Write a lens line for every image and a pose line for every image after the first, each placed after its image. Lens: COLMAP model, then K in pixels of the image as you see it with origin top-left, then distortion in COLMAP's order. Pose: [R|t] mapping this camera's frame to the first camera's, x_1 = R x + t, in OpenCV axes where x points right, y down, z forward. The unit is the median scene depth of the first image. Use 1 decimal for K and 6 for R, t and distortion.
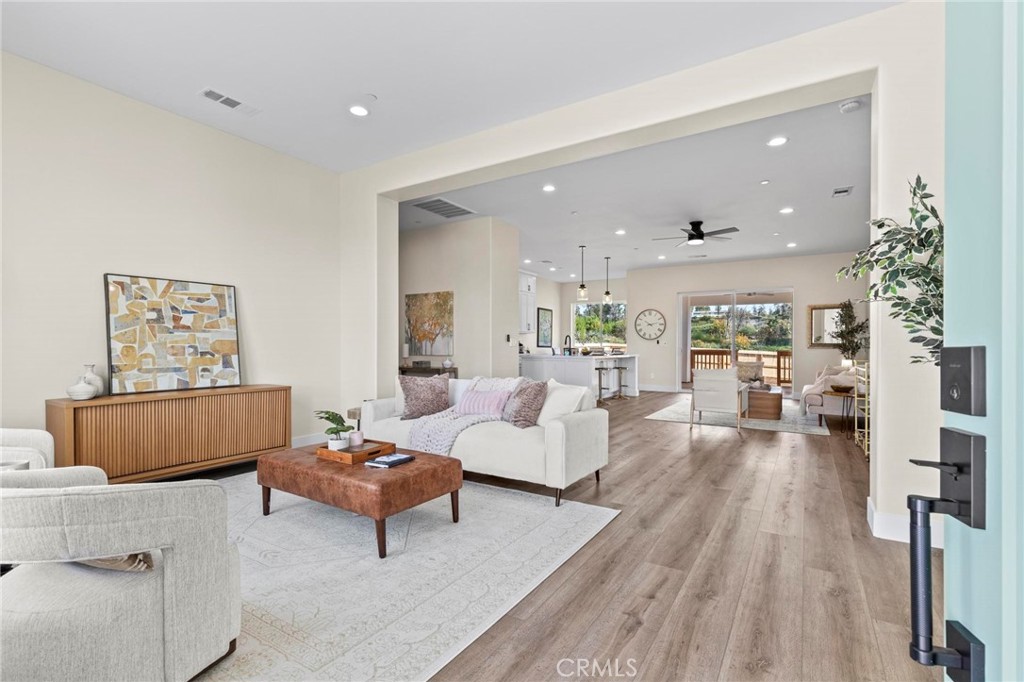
lens RADIAL K [[464.6, 0, 510.0], [0, 464.6, 347.7], [0, 0, 1]] dist [0.008635, -0.000361]
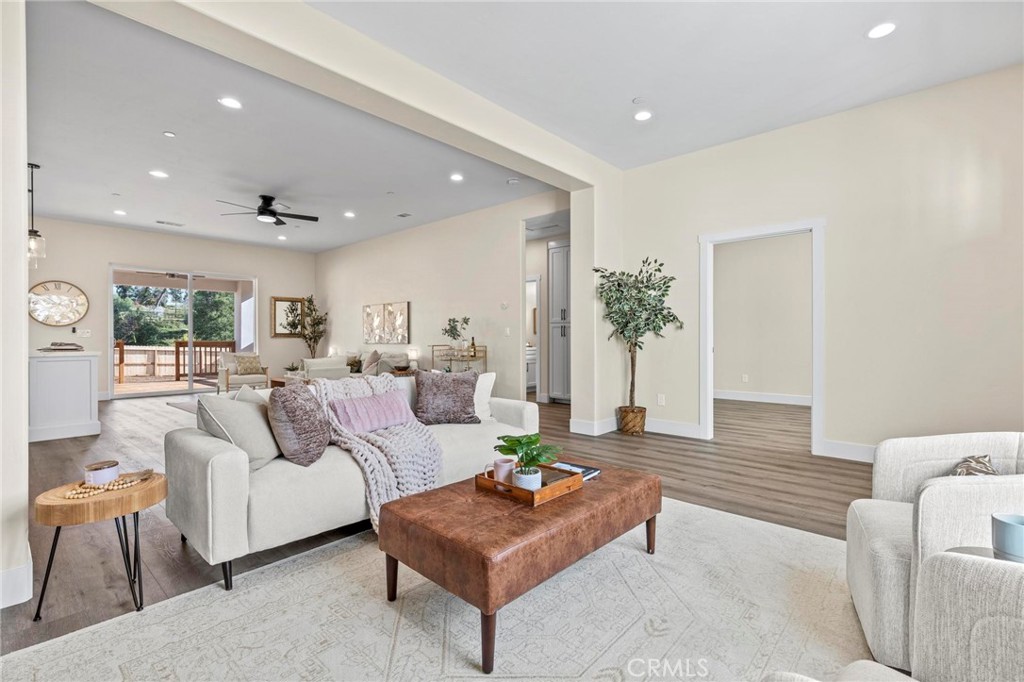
lens RADIAL K [[464.6, 0, 544.8], [0, 464.6, 339.4], [0, 0, 1]] dist [0.008635, -0.000361]
pose [[0.127701, -0.009619, 0.991766, -0.292048], [0.004200, 0.999949, 0.009157, -0.002395], [-0.991804, 0.002996, 0.127735, 0.252639]]
